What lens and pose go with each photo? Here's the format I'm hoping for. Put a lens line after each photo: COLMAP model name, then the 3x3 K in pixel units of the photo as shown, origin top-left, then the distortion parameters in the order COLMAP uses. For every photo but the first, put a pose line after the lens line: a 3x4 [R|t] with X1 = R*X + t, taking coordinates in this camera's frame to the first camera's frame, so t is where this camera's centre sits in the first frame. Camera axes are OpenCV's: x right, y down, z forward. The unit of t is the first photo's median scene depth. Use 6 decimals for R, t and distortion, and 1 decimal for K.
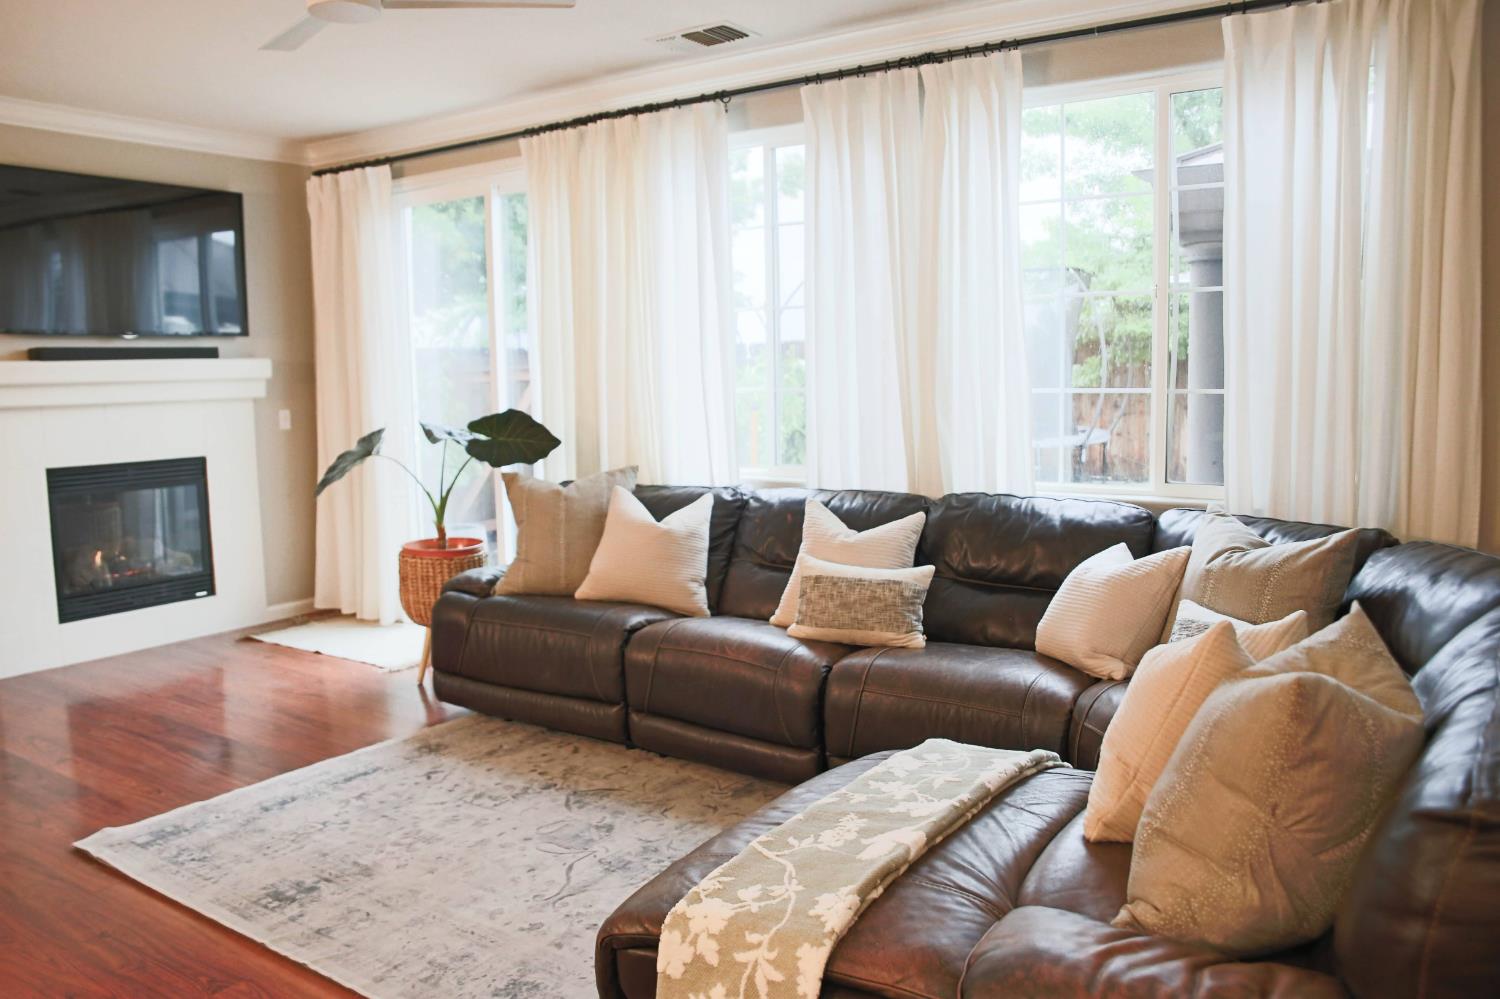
lens RADIAL K [[1105.4, 0, 749.7], [0, 1105.4, 489.1], [0, 0, 1]] dist [-0.098272, 0.069035]
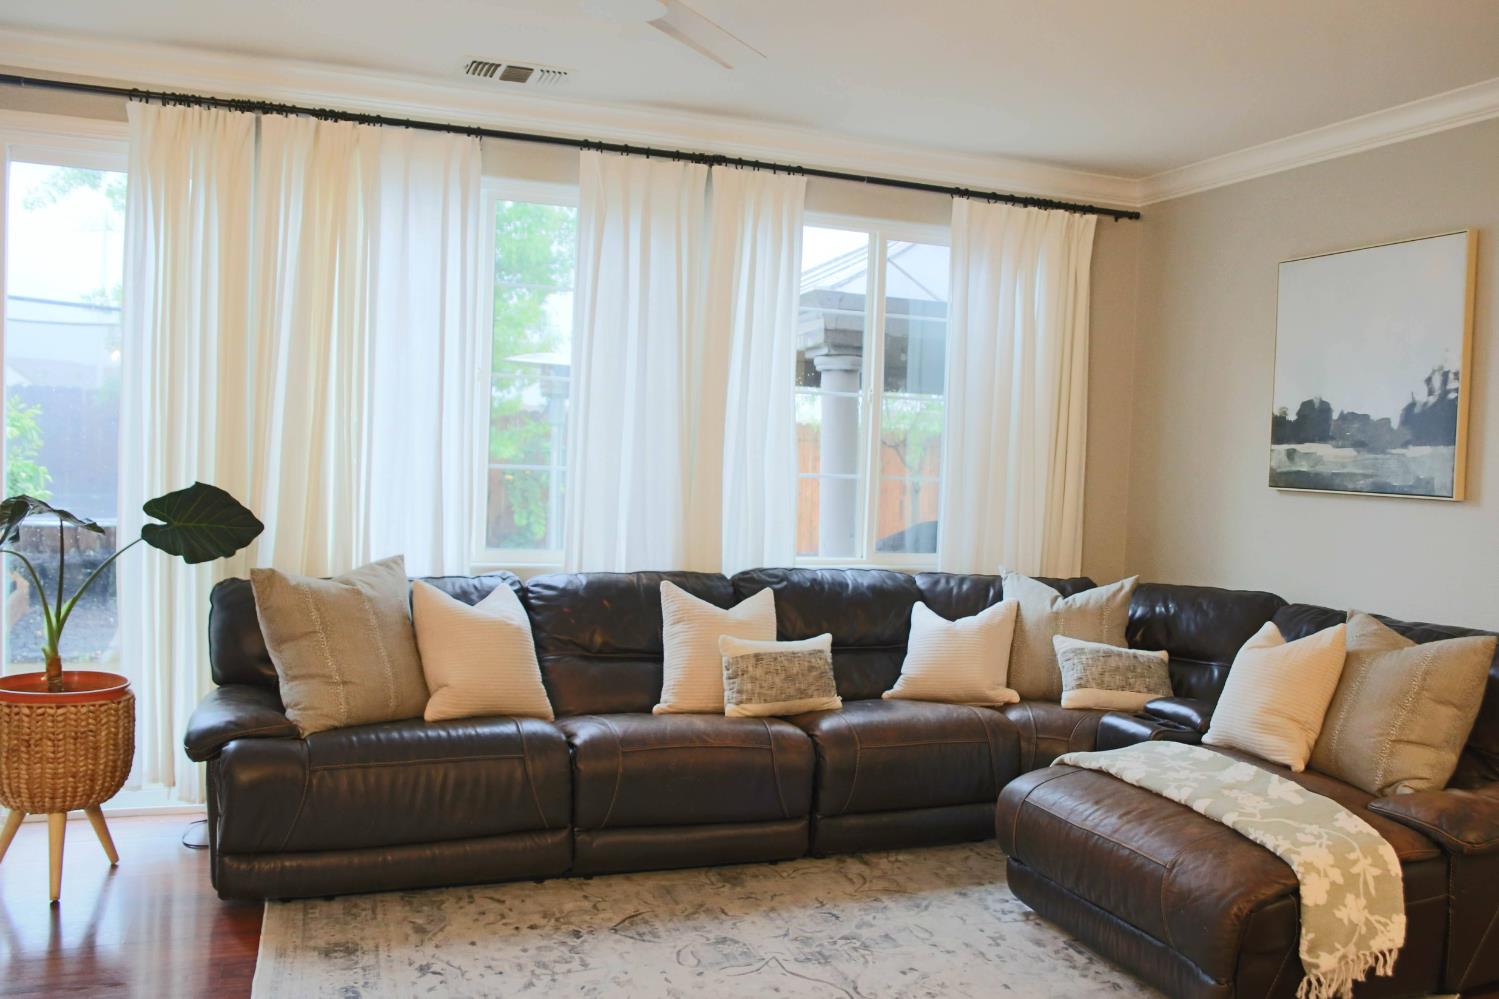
lens RADIAL K [[1237.2, 0, 747.1], [0, 1237.2, 505.1], [0, 0, 1]] dist [-0.073307, 0.019136]
pose [[0.585731, 0.001276, 0.810505, -0.834569], [0.040329, 0.998714, -0.030717, -0.023405], [-0.809502, 0.050679, 0.584926, 0.309516]]
